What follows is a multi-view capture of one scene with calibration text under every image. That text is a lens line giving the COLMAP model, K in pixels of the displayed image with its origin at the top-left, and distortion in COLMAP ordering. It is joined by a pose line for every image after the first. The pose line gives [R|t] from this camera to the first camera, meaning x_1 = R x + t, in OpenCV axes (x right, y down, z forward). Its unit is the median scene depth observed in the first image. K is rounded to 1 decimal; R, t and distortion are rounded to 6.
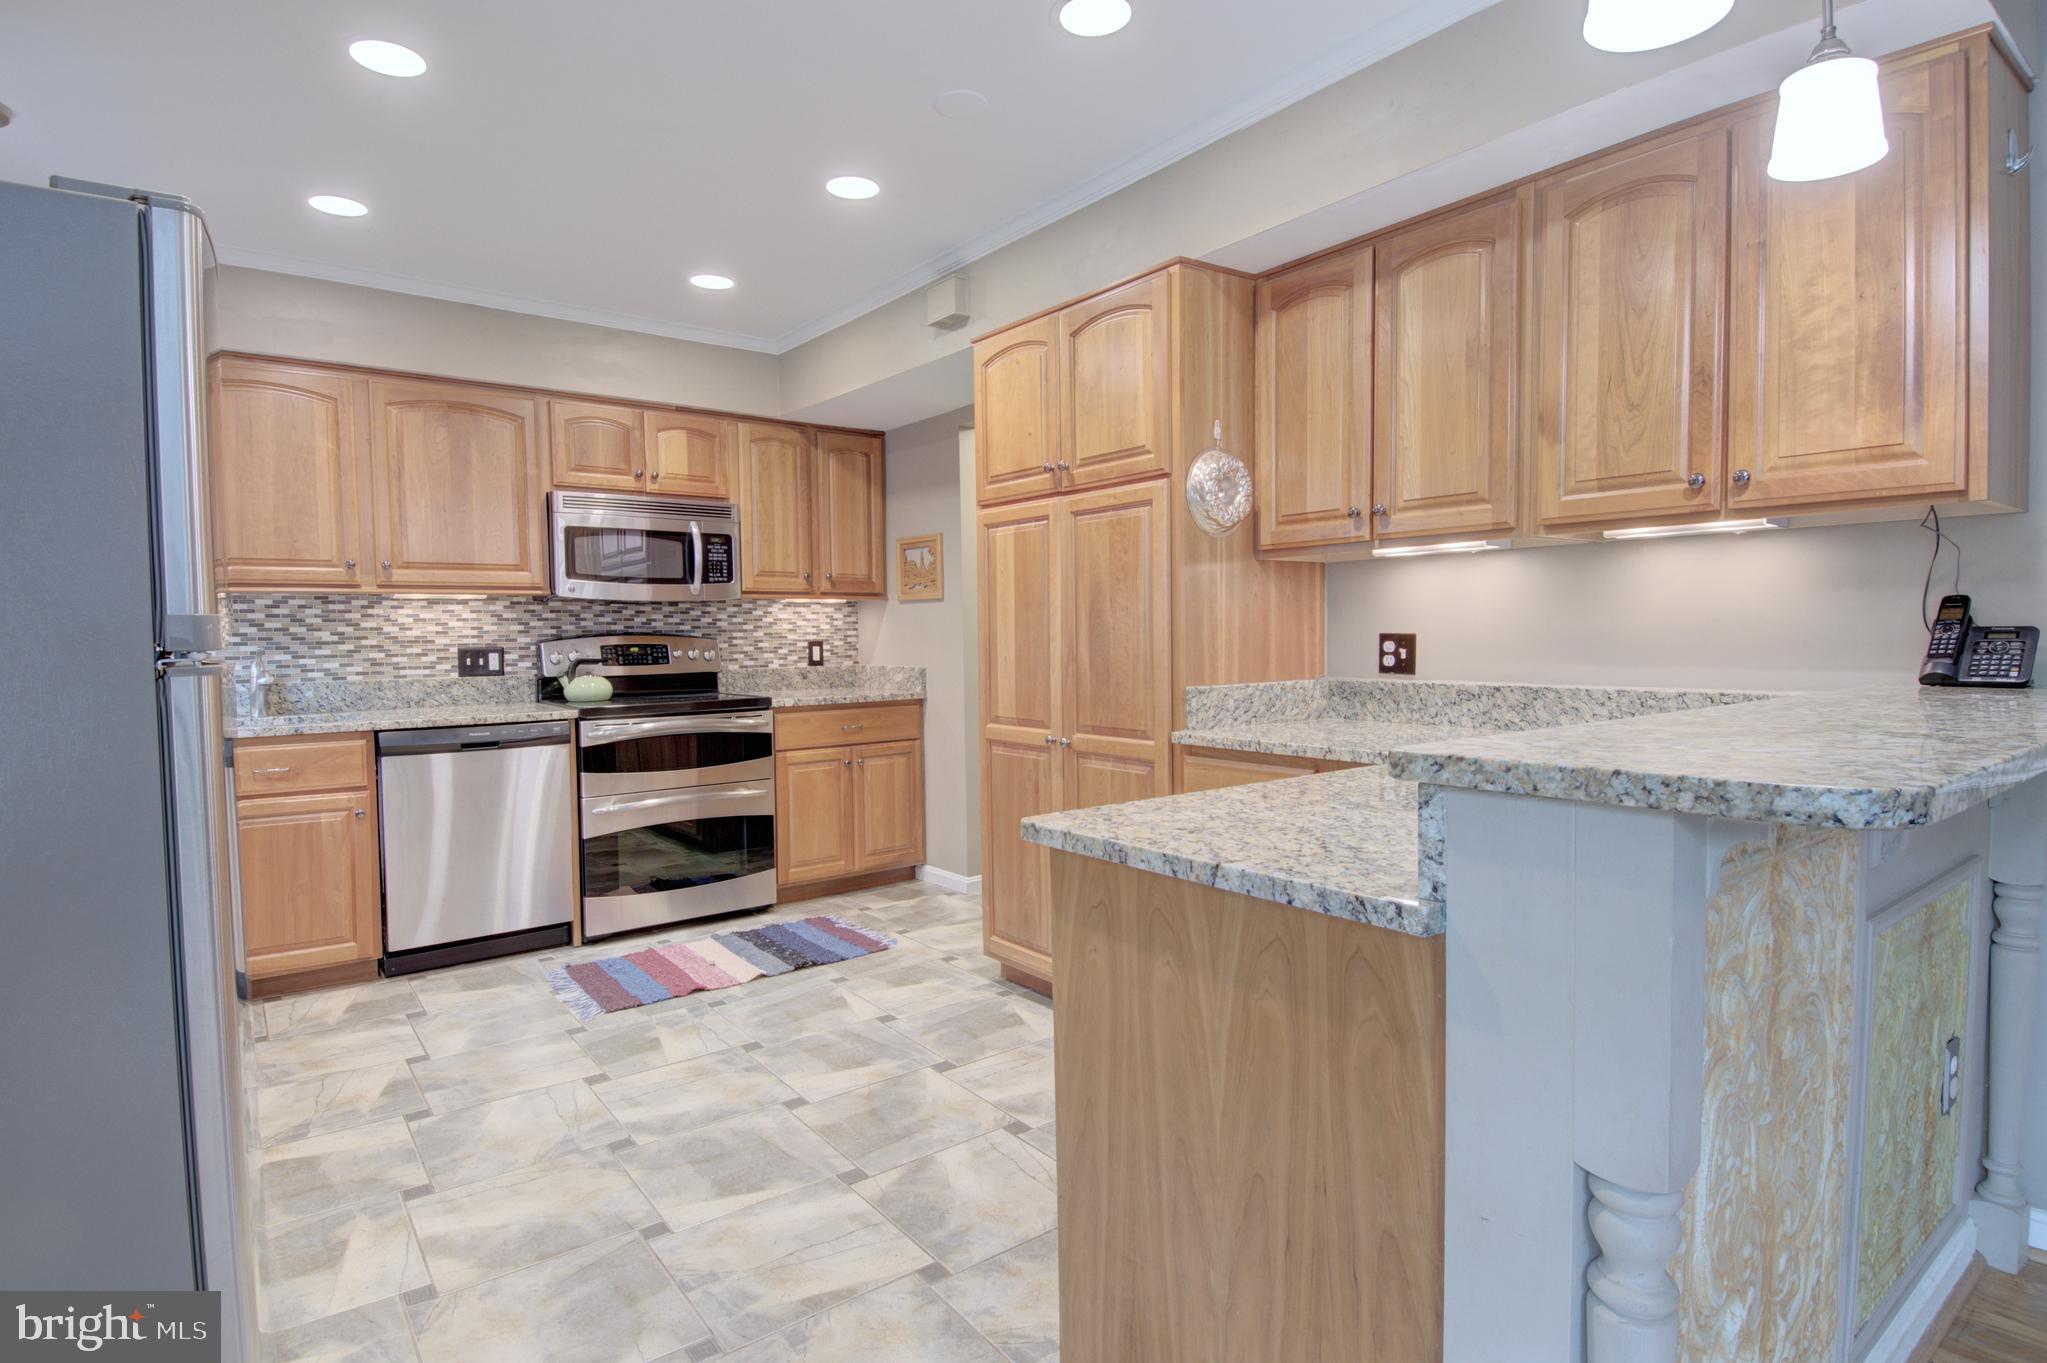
lens RADIAL K [[1056.4, 0, 1023.9], [0, 1056.4, 686.5], [0, 0, 1]] dist [-0.026295, -0.003733]
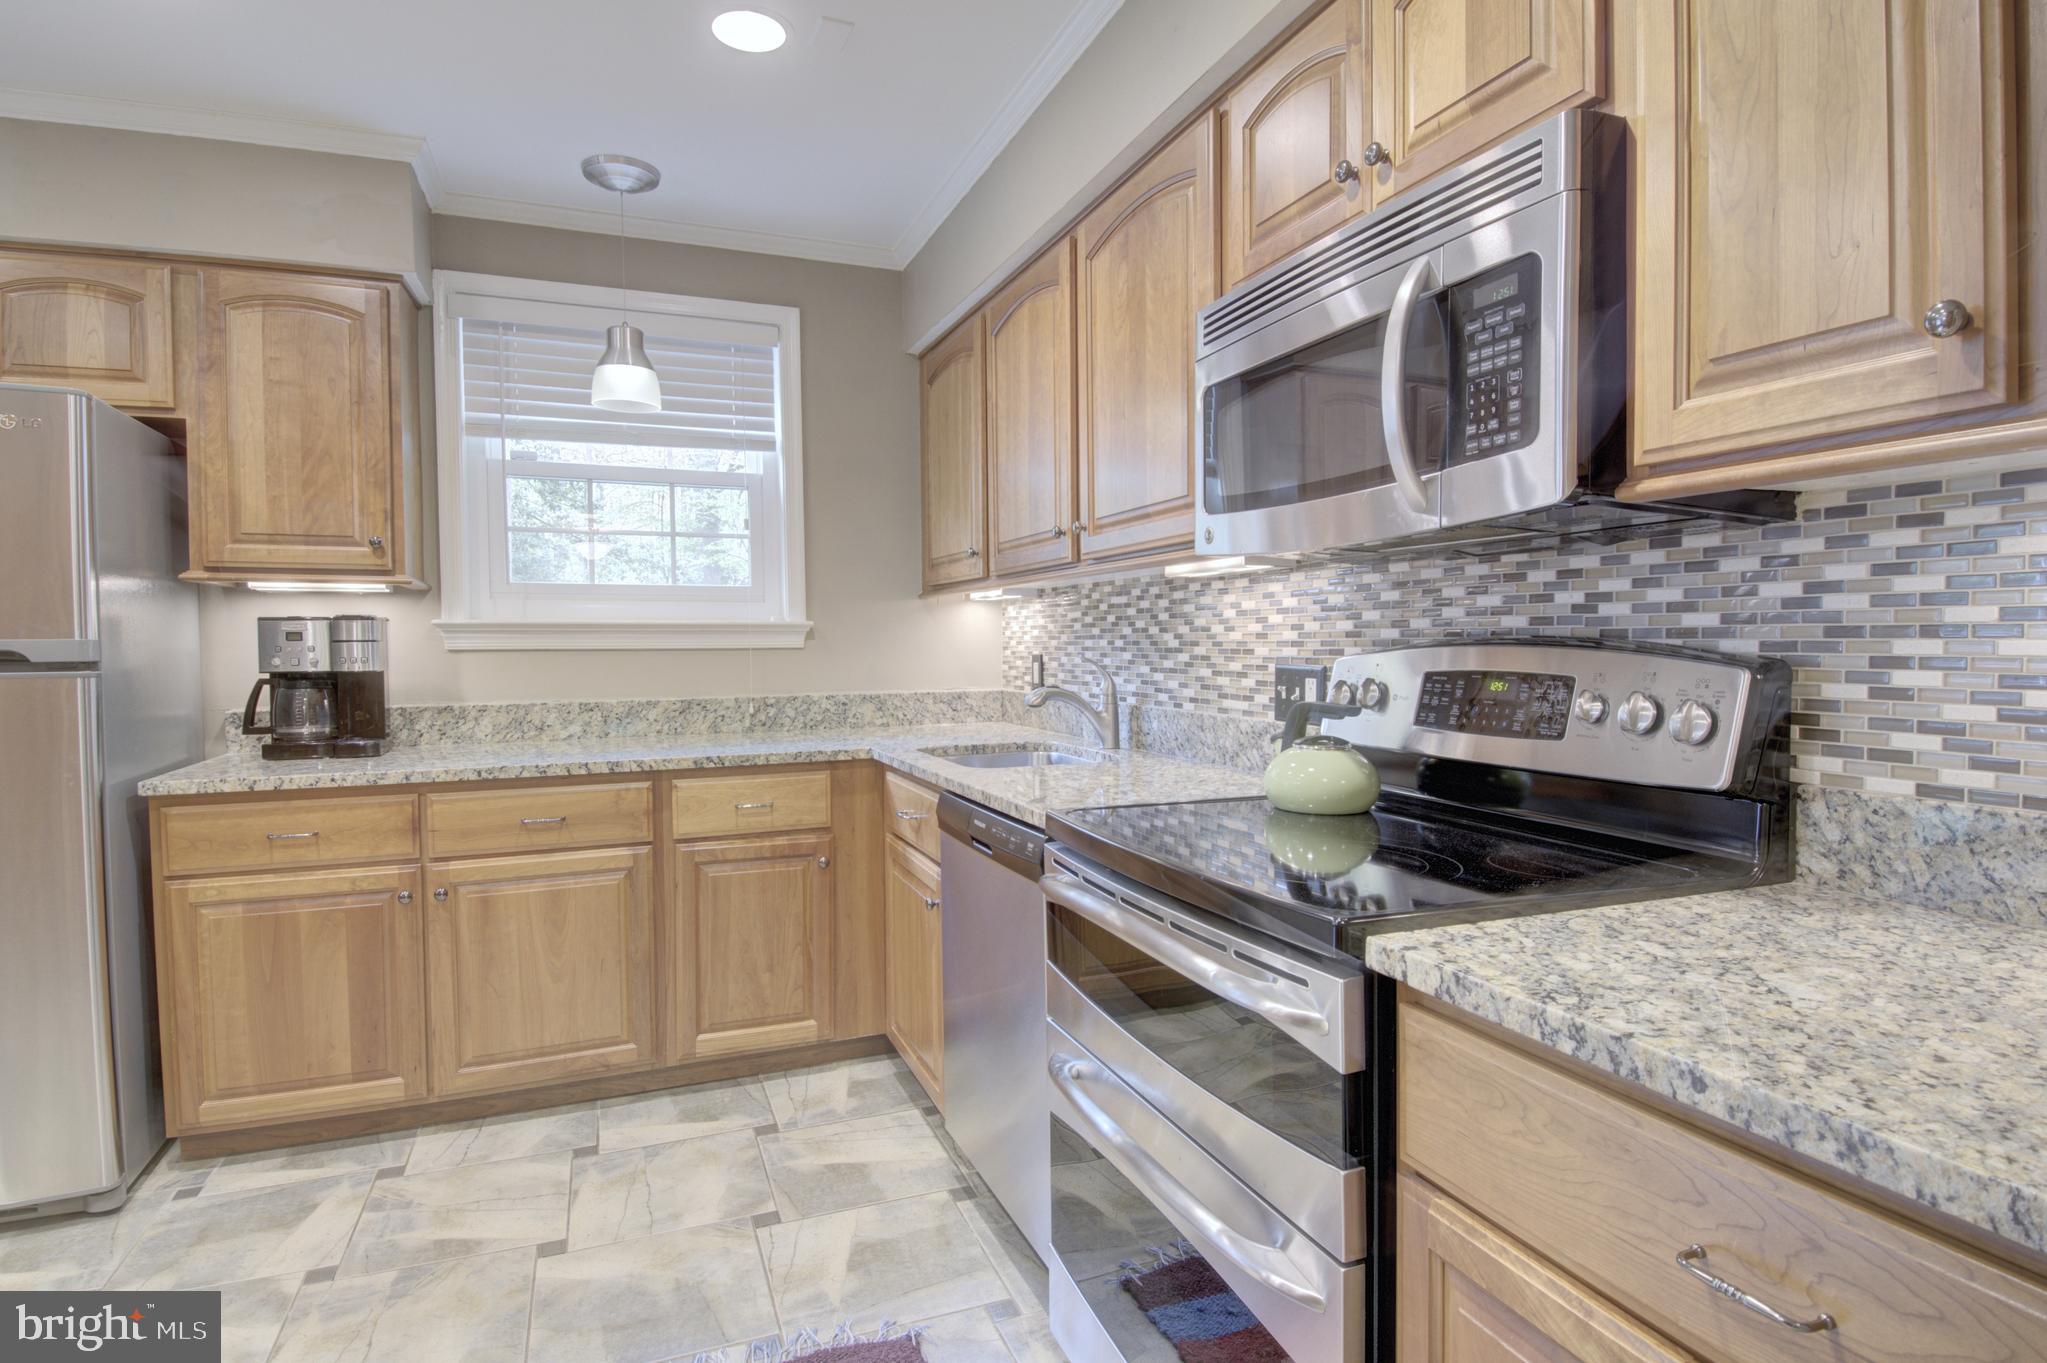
lens RADIAL K [[1056.4, 0, 1032.1], [0, 1056.4, 678.0], [0, 0, 1]] dist [-0.026295, -0.003733]
pose [[-0.273849, 0.058724, -0.959978, -0.002391], [-0.021586, 0.997507, 0.067178, -0.065226], [0.961530, 0.039119, -0.271899, 1.064850]]
